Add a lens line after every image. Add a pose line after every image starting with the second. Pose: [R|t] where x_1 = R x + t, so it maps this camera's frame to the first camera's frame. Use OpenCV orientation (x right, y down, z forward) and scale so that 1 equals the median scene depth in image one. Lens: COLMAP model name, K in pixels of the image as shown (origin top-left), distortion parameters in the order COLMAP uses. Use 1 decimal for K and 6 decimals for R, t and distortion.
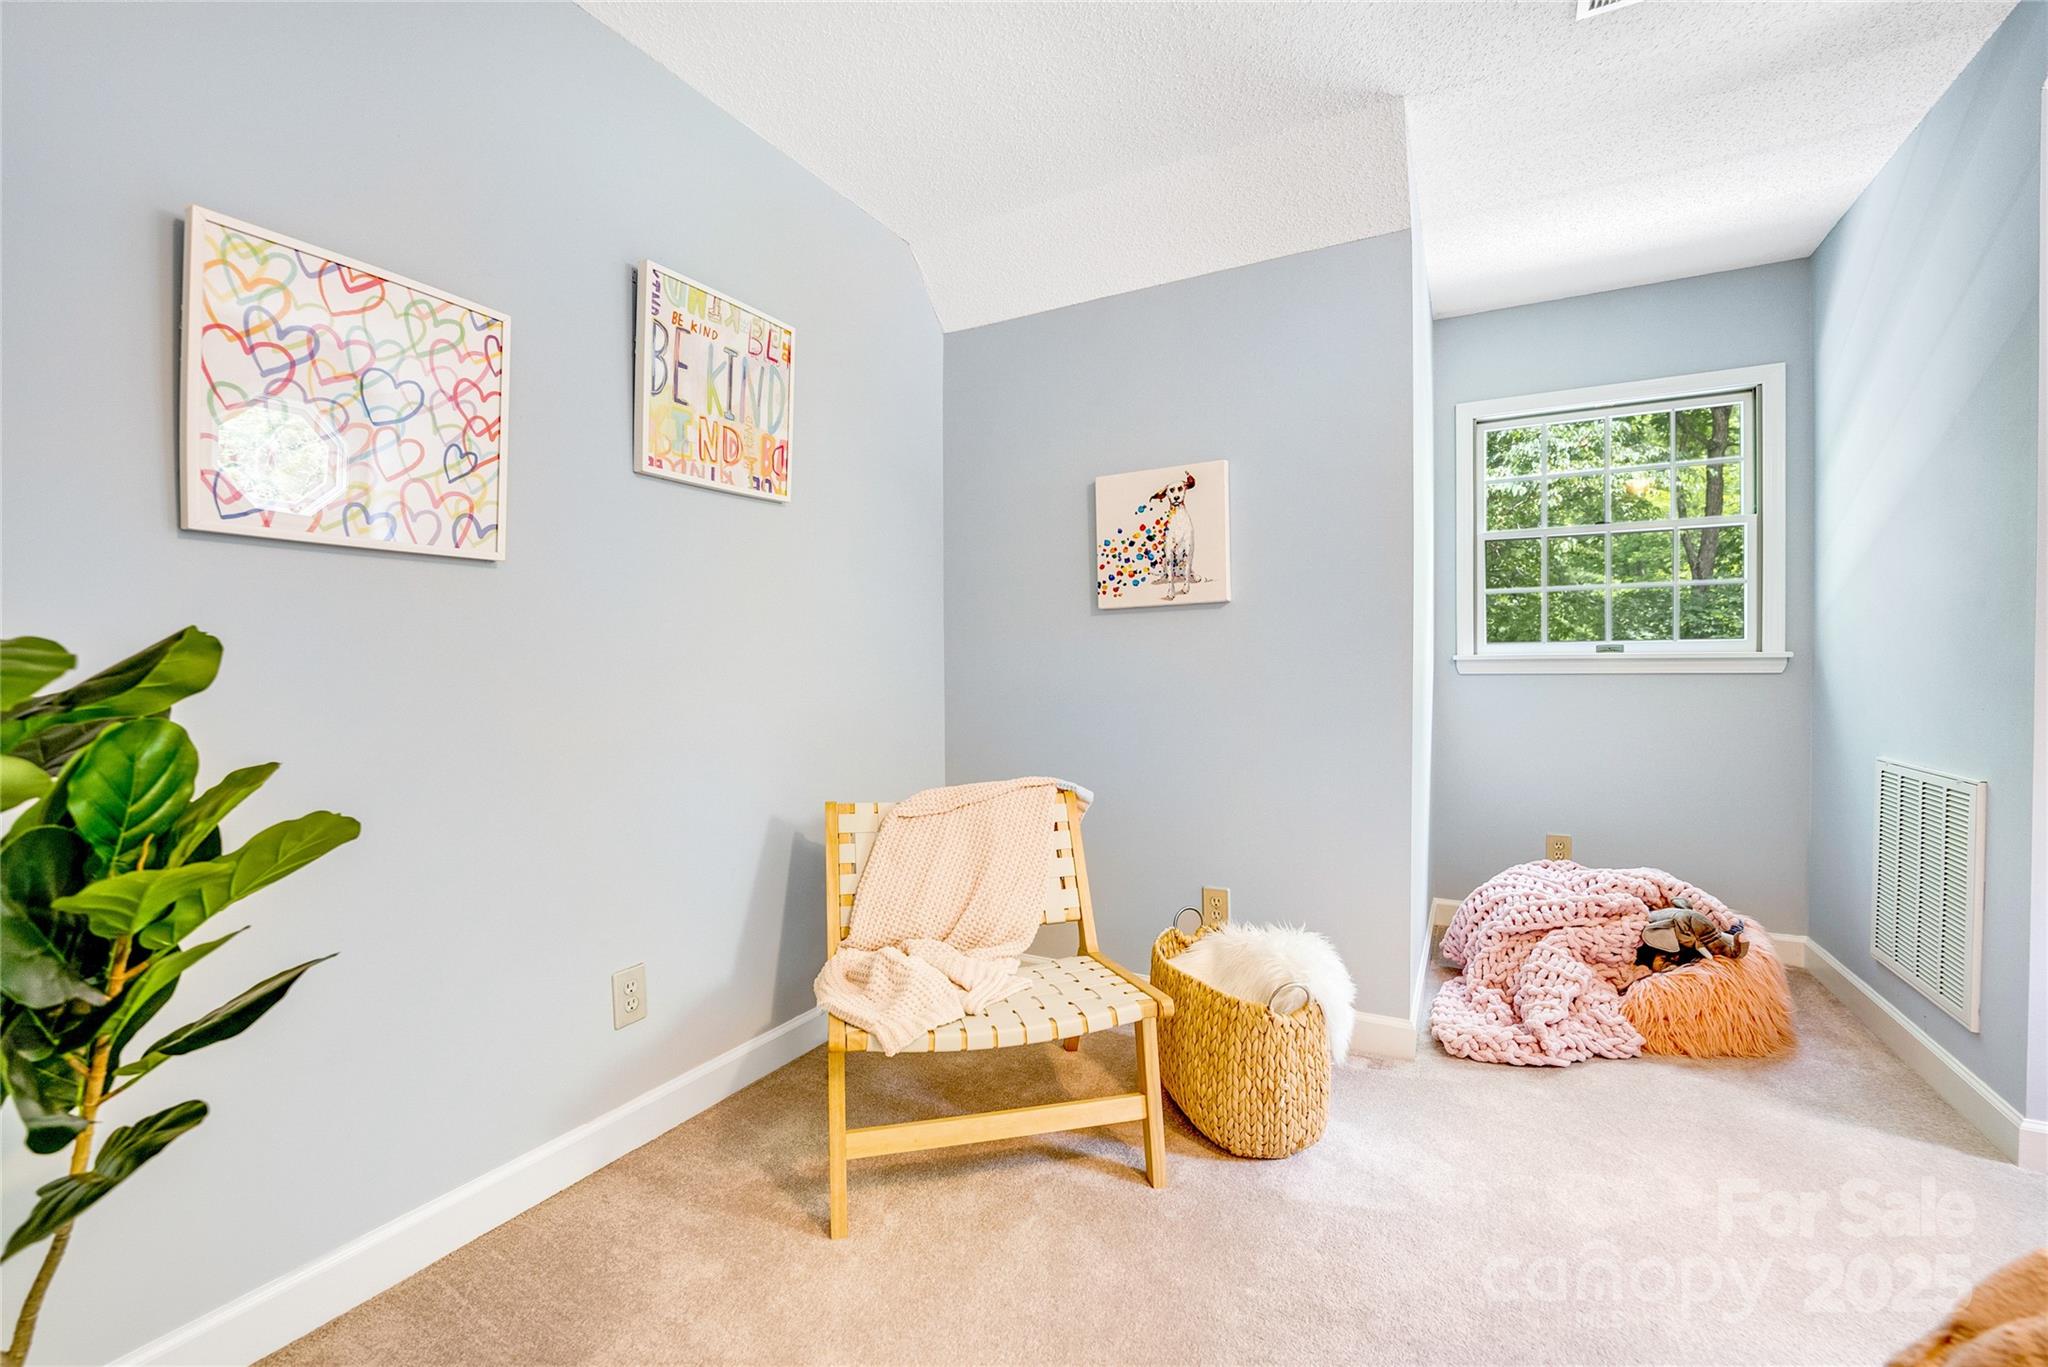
lens RADIAL K [[838.7, 0, 1027.5], [0, 838.7, 682.0], [0, 0, 1]] dist [-0.026667, 0.002093]
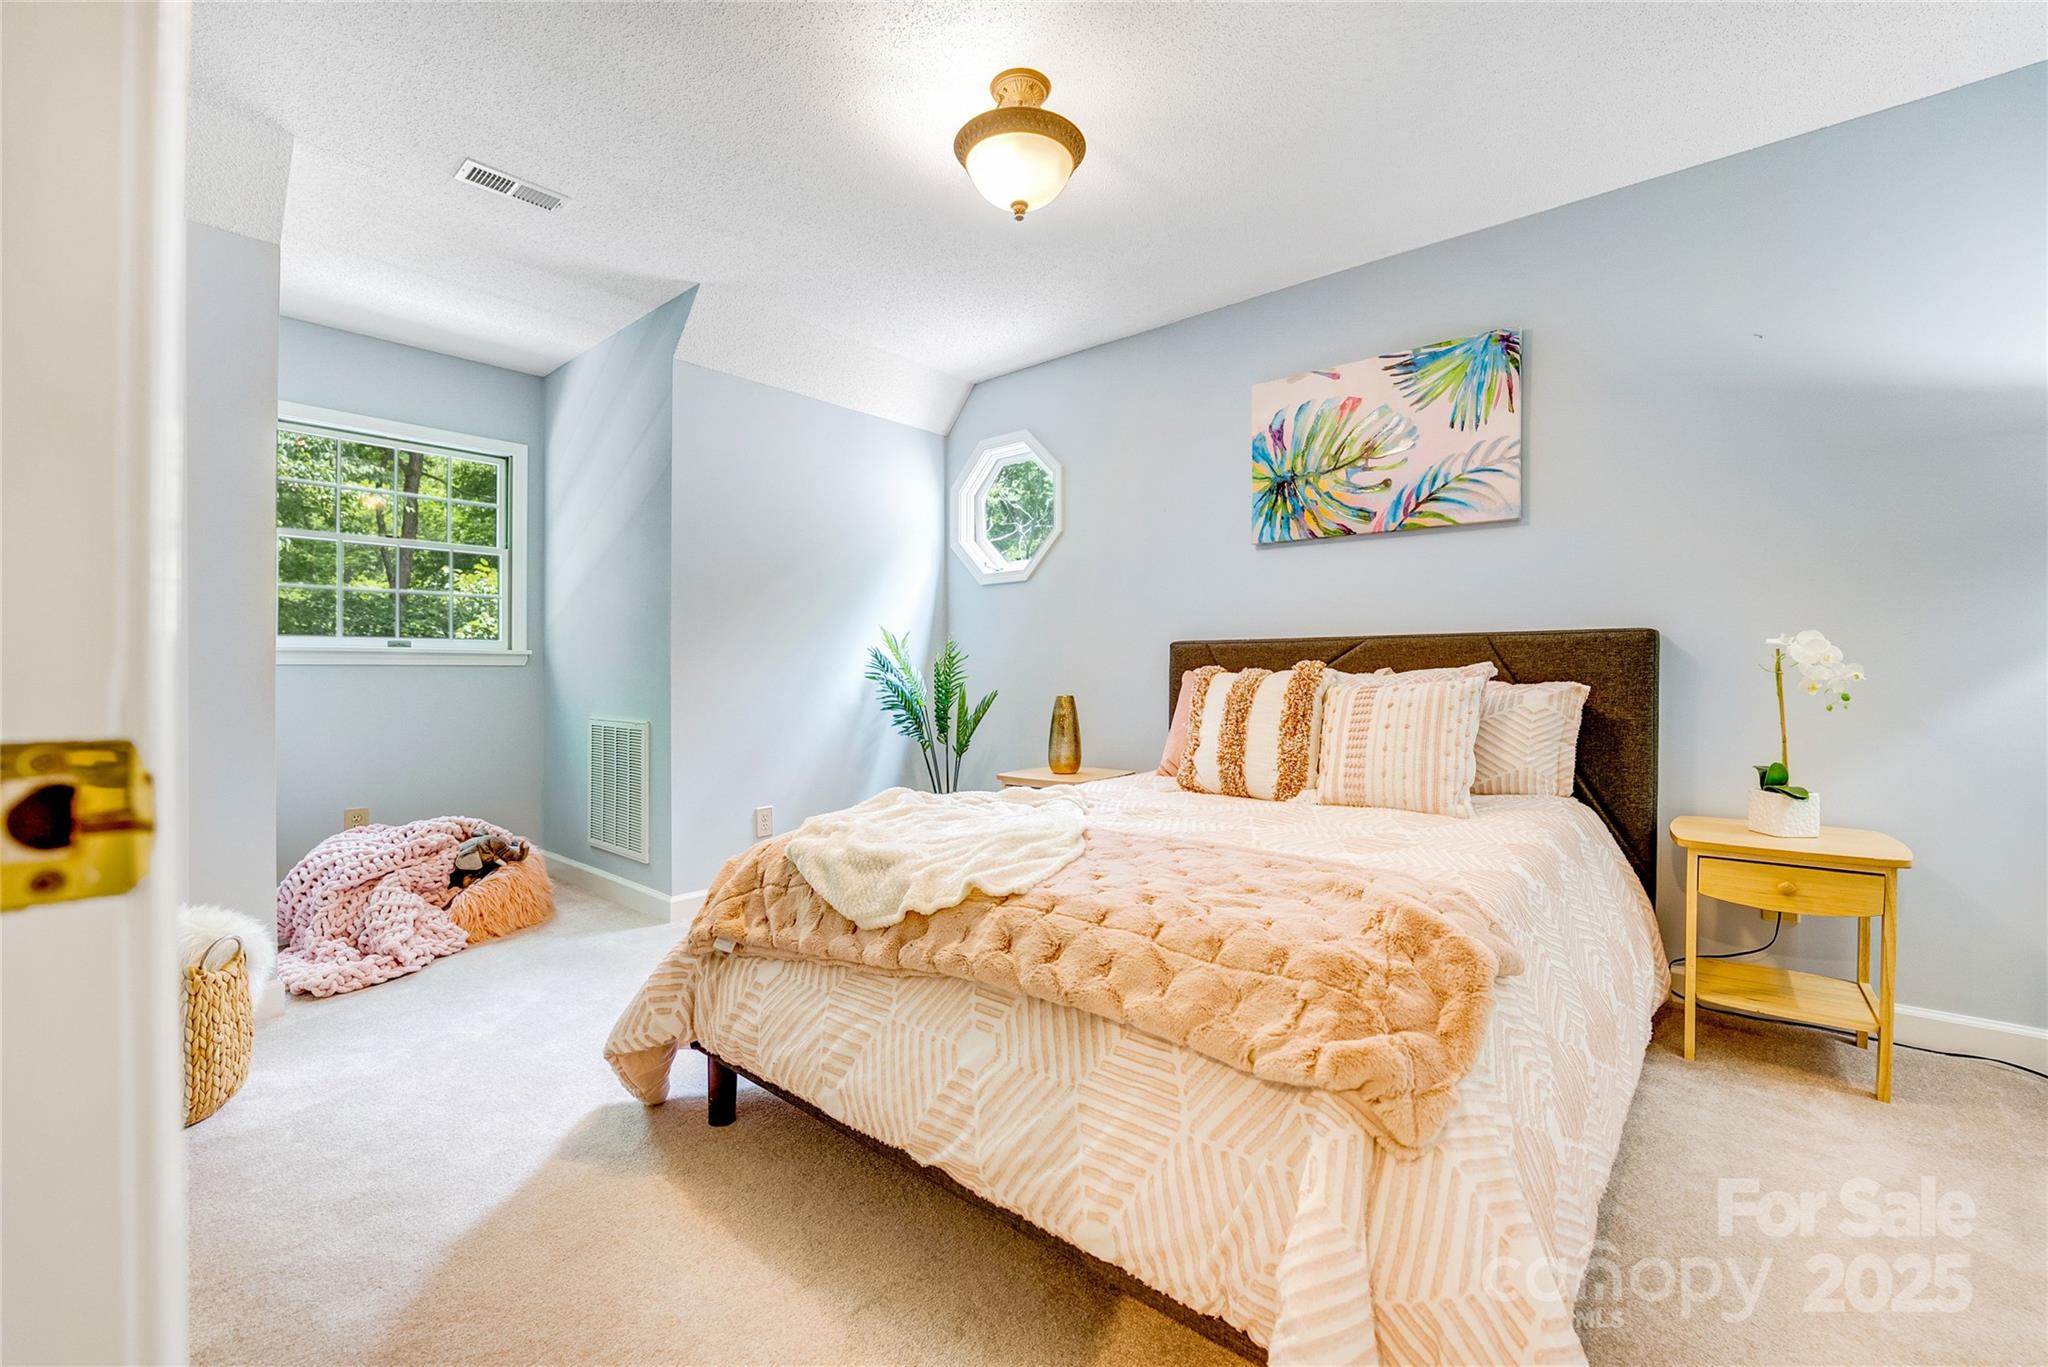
lens RADIAL K [[838.7, 0, 1030.2], [0, 838.7, 678.2], [0, 0, 1]] dist [-0.026667, 0.002093]
pose [[0.202889, 0.000980, 0.979201, -0.350912], [0.014548, 0.999886, -0.004015, 0.034953], [-0.979094, 0.015060, 0.202851, -0.158234]]
